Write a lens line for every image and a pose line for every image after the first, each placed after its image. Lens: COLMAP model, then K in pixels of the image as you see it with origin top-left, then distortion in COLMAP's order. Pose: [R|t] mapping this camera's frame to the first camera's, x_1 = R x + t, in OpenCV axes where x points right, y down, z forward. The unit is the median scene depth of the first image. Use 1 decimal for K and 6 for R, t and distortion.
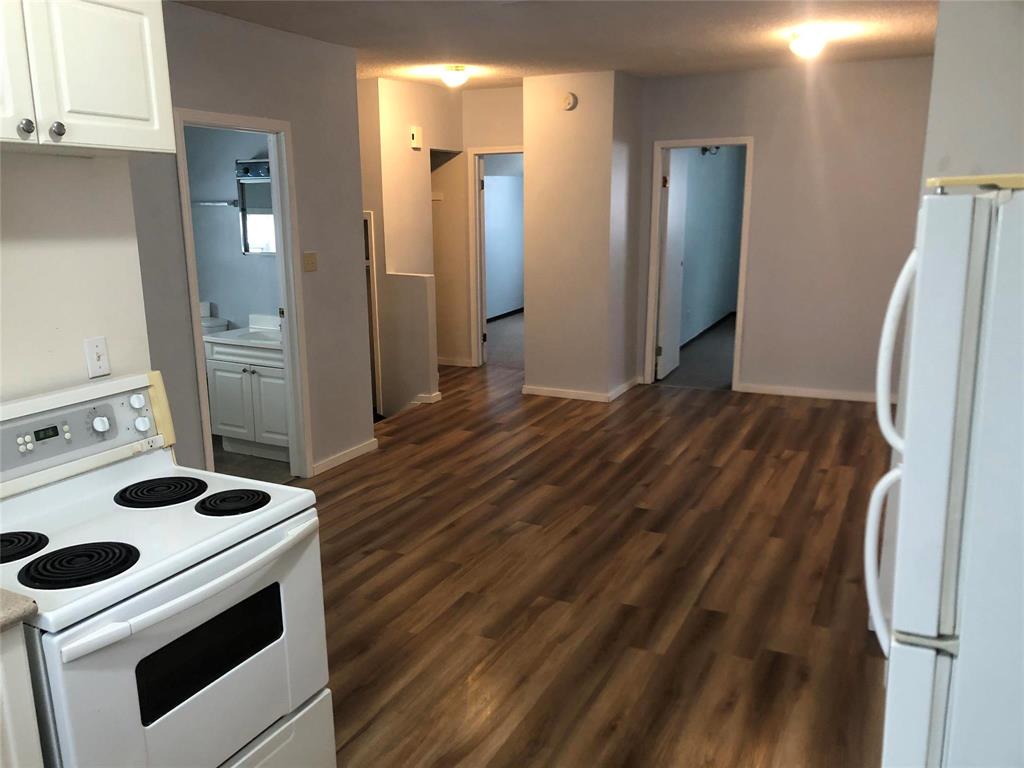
lens RADIAL K [[852.5, 0, 510.0], [0, 852.5, 379.8], [0, 0, 1]] dist [0.039157, -0.012204]
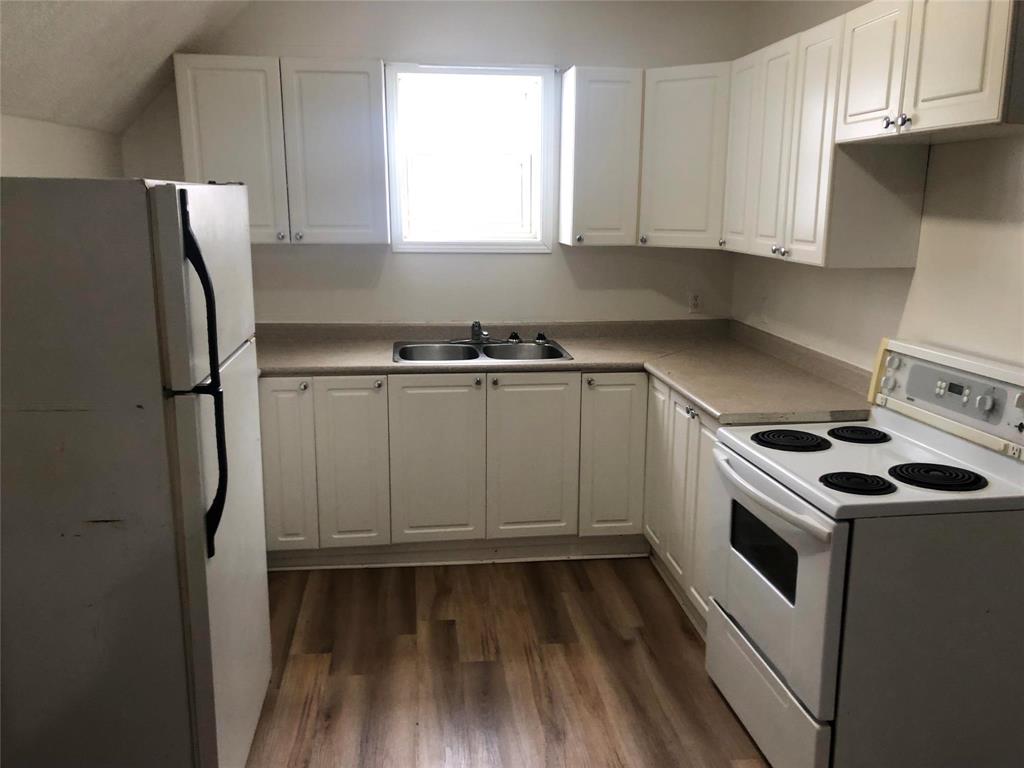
lens RADIAL K [[852.5, 0, 509.8], [0, 852.5, 381.4], [0, 0, 1]] dist [0.039157, -0.012204]
pose [[-0.829764, 0.117262, -0.545657, 0.302604], [-0.107693, 0.925666, 0.362691, -0.158656], [0.547626, 0.359712, -0.755456, 0.833893]]
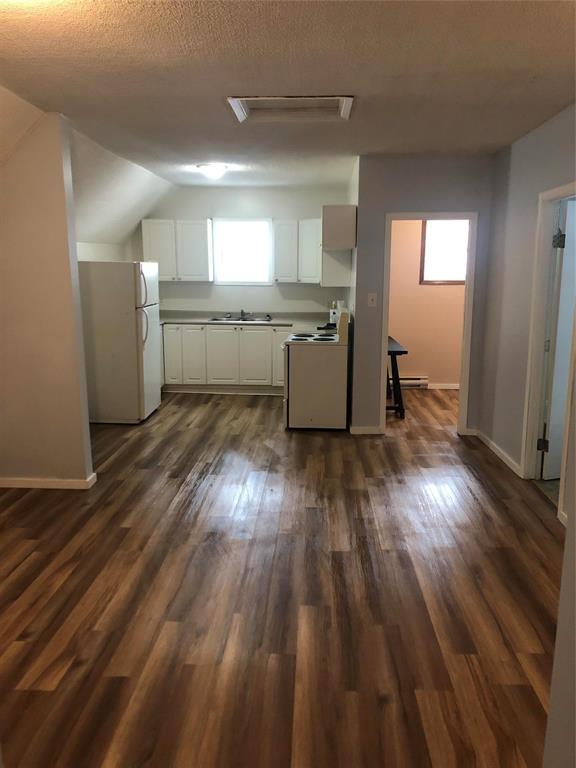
lens RADIAL K [[639.4, 0, 288.2], [0, 639.4, 386.1], [0, 0, 1]] dist [0.039157, -0.012204]
pose [[-0.919081, 0.080528, -0.385753, 0.460916], [-0.071649, 0.928434, 0.364523, -0.387290], [0.387500, 0.362665, -0.847536, 1.905195]]
